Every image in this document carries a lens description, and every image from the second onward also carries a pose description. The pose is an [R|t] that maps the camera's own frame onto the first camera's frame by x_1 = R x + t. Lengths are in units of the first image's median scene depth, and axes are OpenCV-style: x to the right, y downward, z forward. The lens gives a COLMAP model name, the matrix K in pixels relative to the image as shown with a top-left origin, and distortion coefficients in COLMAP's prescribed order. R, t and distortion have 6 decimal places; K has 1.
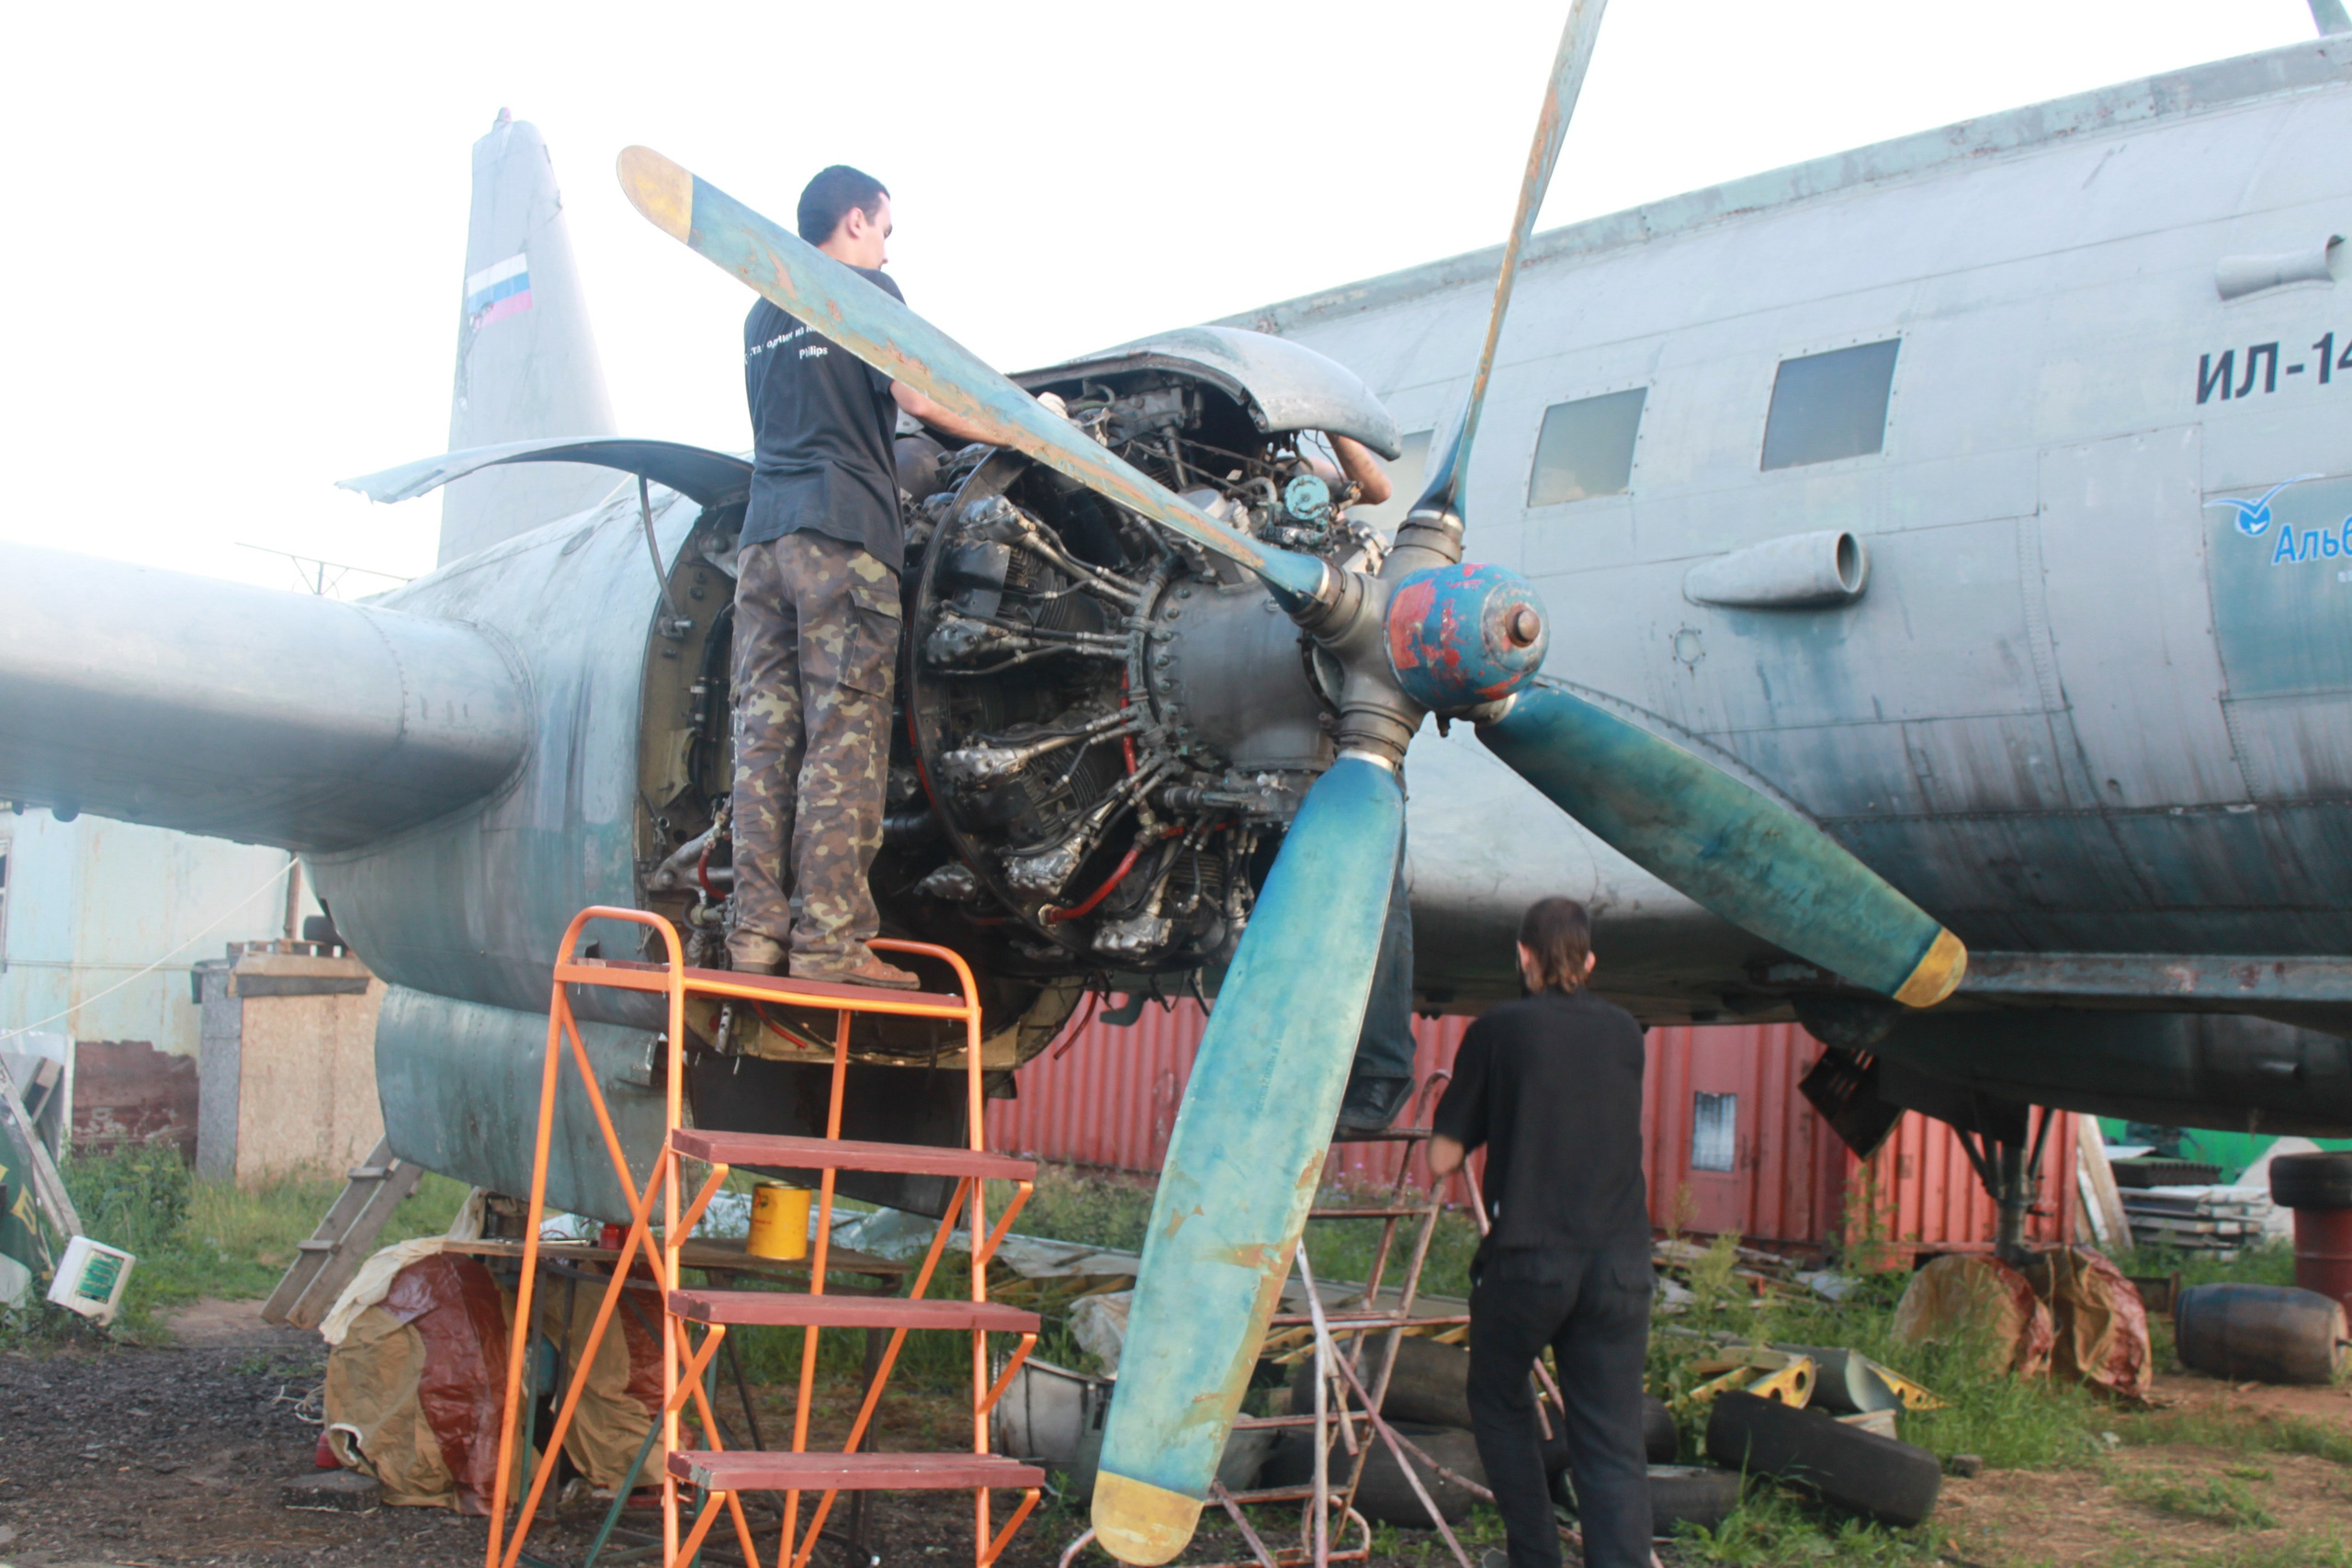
lens RADIAL K [[2820.9, 0, 1173.4], [0, 2820.9, 771.1], [0, 0, 1]] dist [-0.070625, 0.000000]
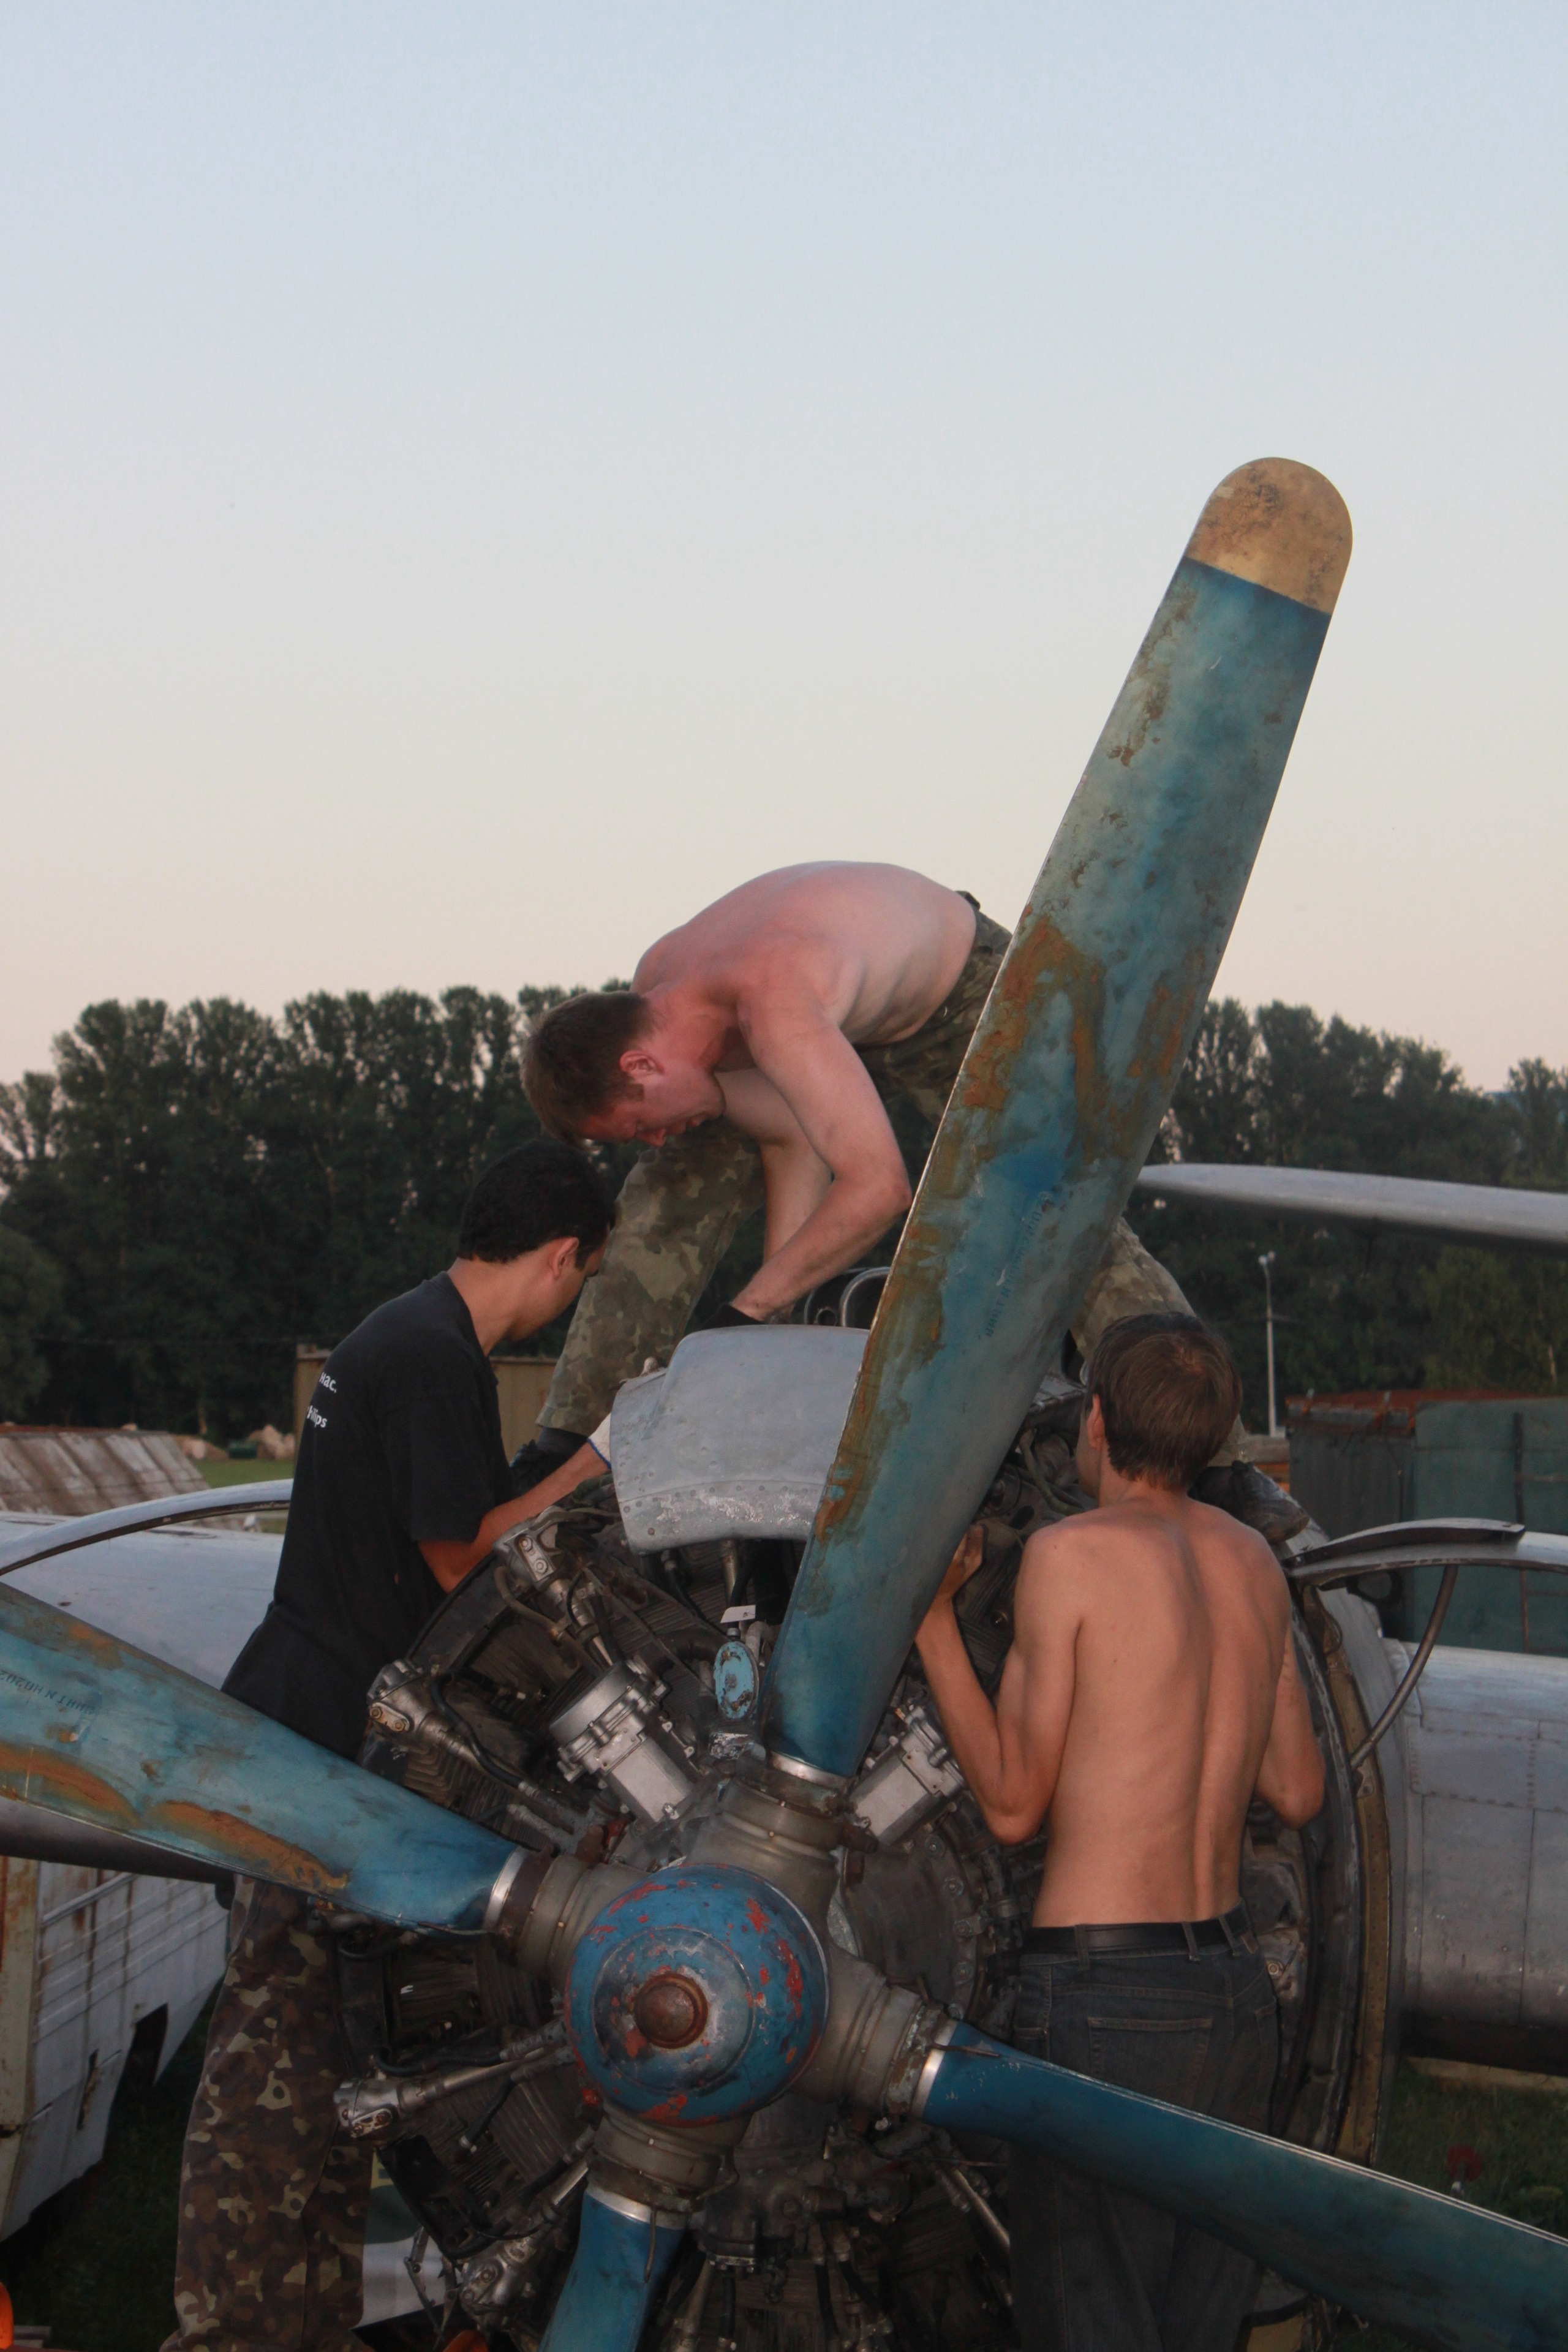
lens RADIAL K [[5395.8, 0, 814.9], [0, 5395.8, 1128.1], [0, 0, 1]] dist [0.075033, 0.000000]
pose [[0.709883, -0.047216, -0.702735, 0.755131], [0.056779, 0.998339, -0.009721, -0.178176], [0.702027, -0.032999, 0.711385, 0.205075]]
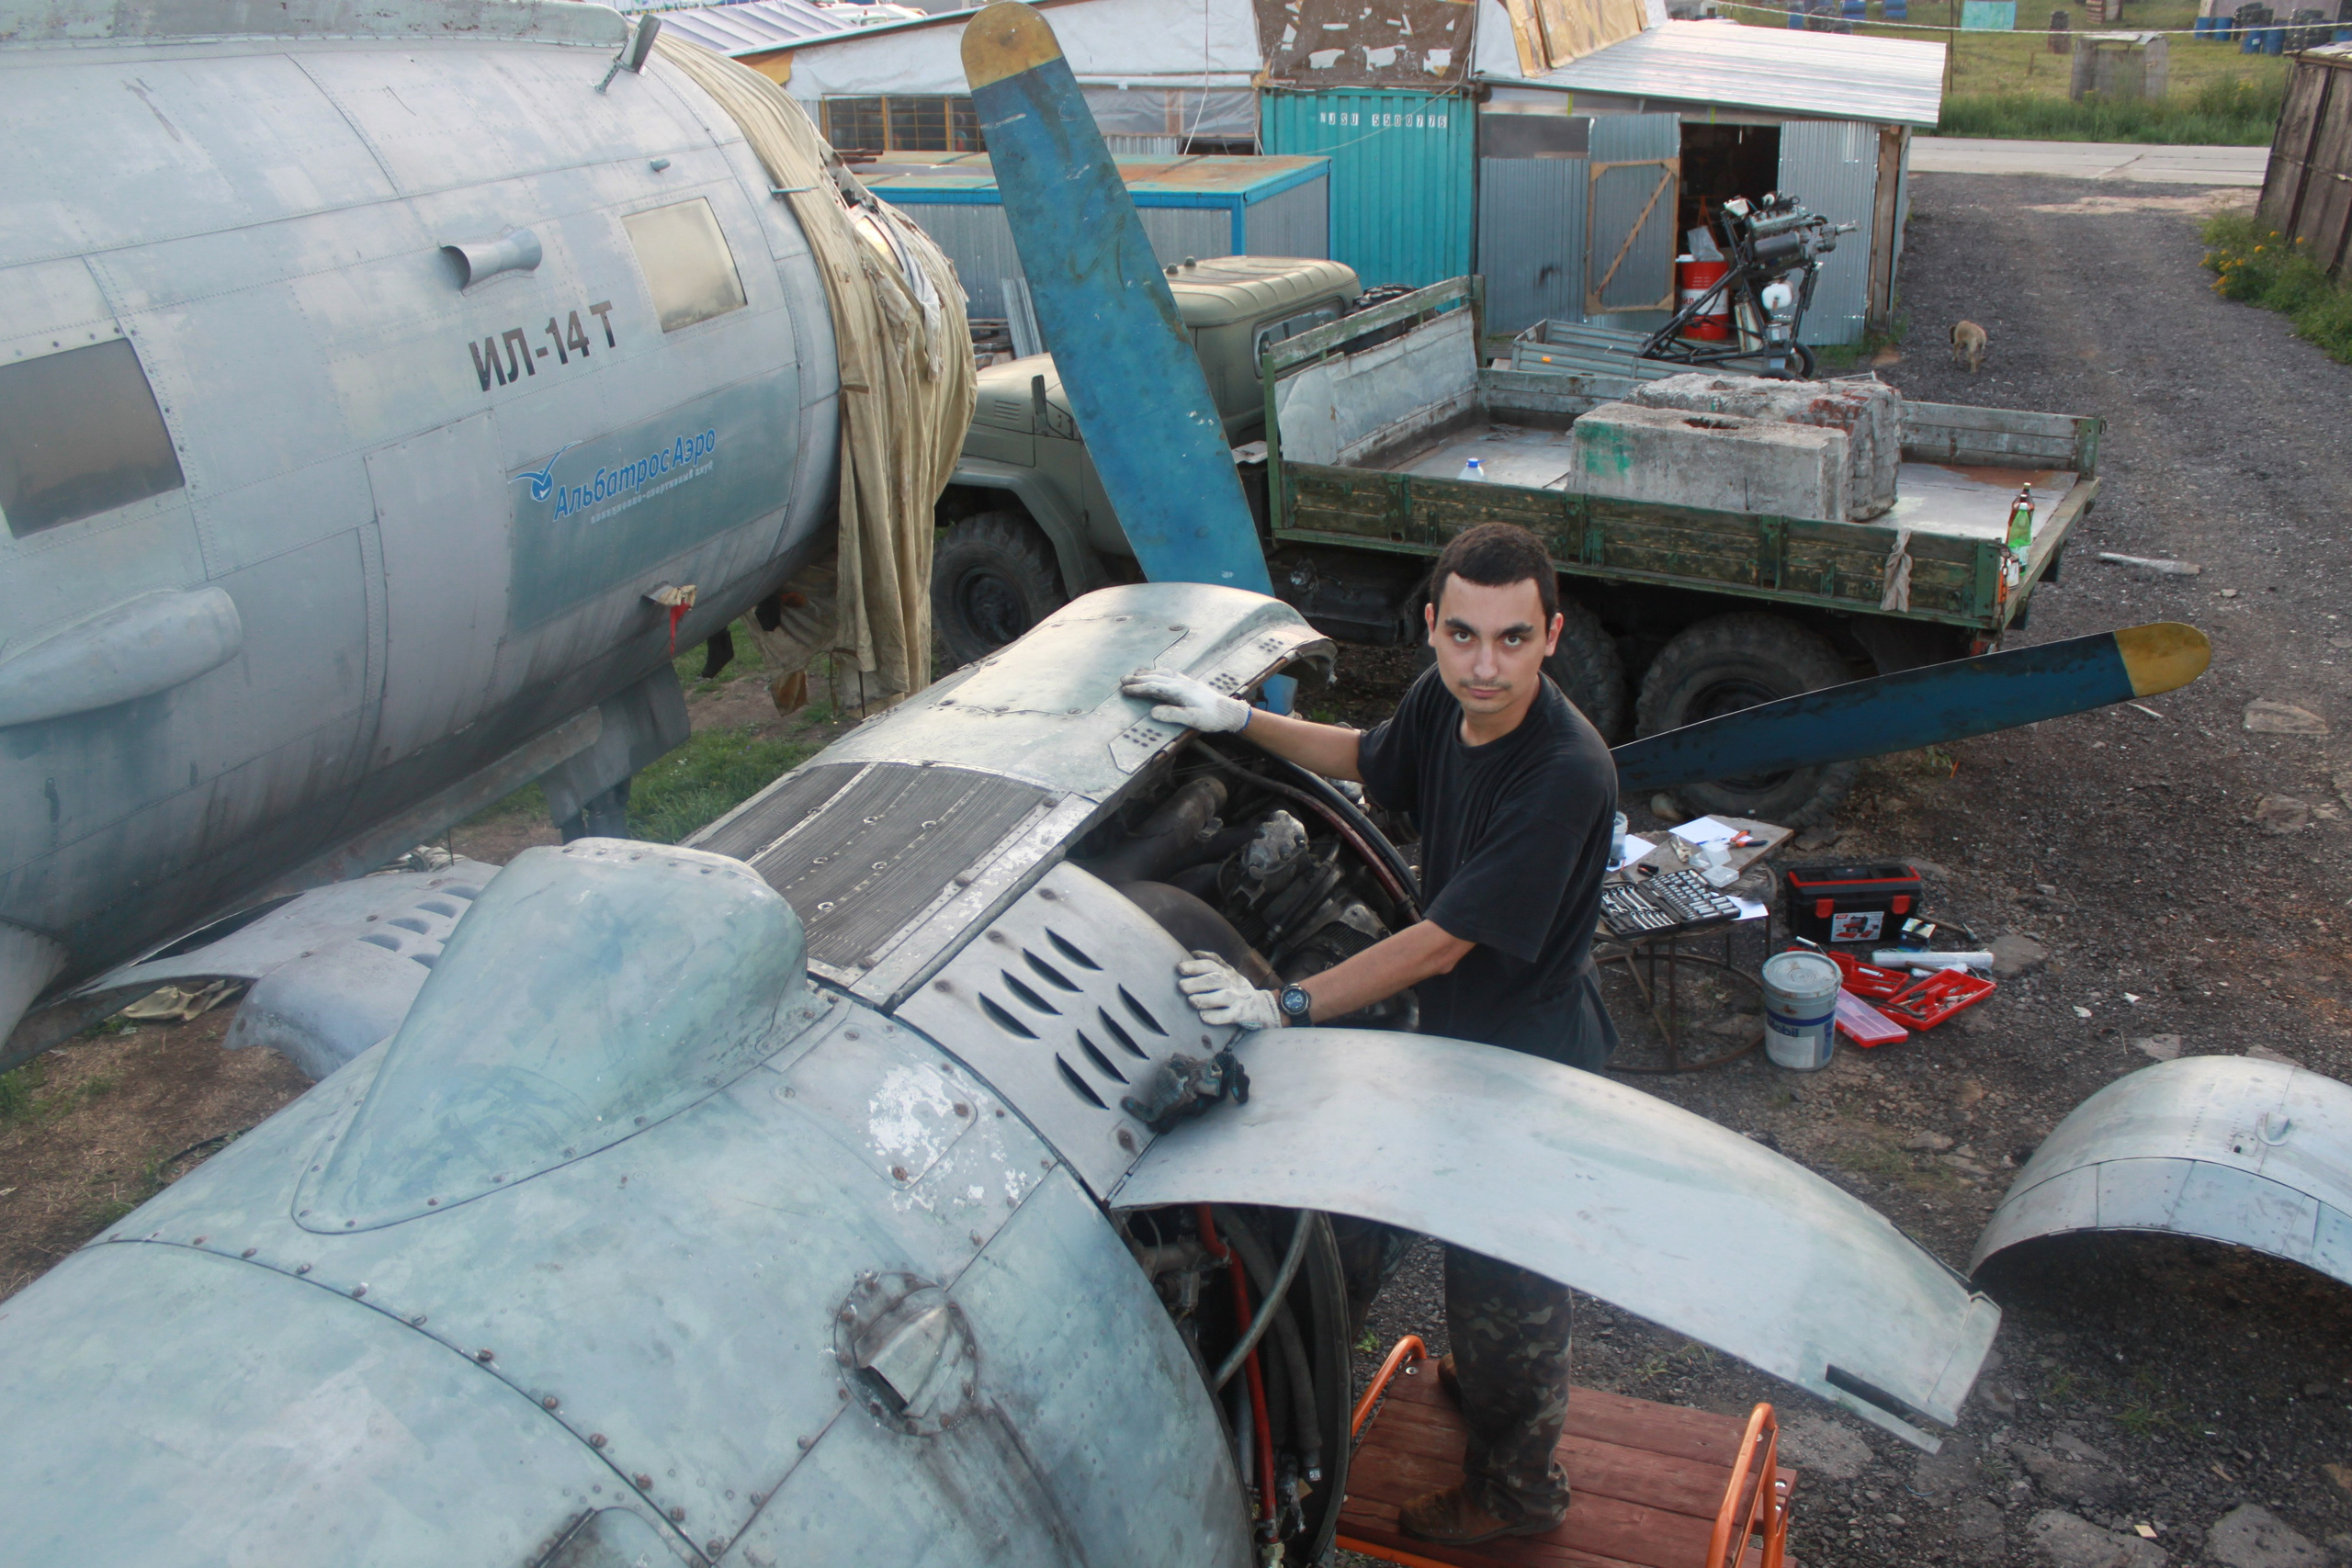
lens RADIAL K [[1955.4, 0, 1206.0], [0, 1955.4, 753.0], [0, 0, 1]] dist [-0.162547, 0.137865]
pose [[-0.486091, -0.348581, 0.801378, -0.436124], [-0.039932, 0.924907, 0.378091, -0.312307], [-0.872995, 0.151787, -0.463509, 1.197679]]
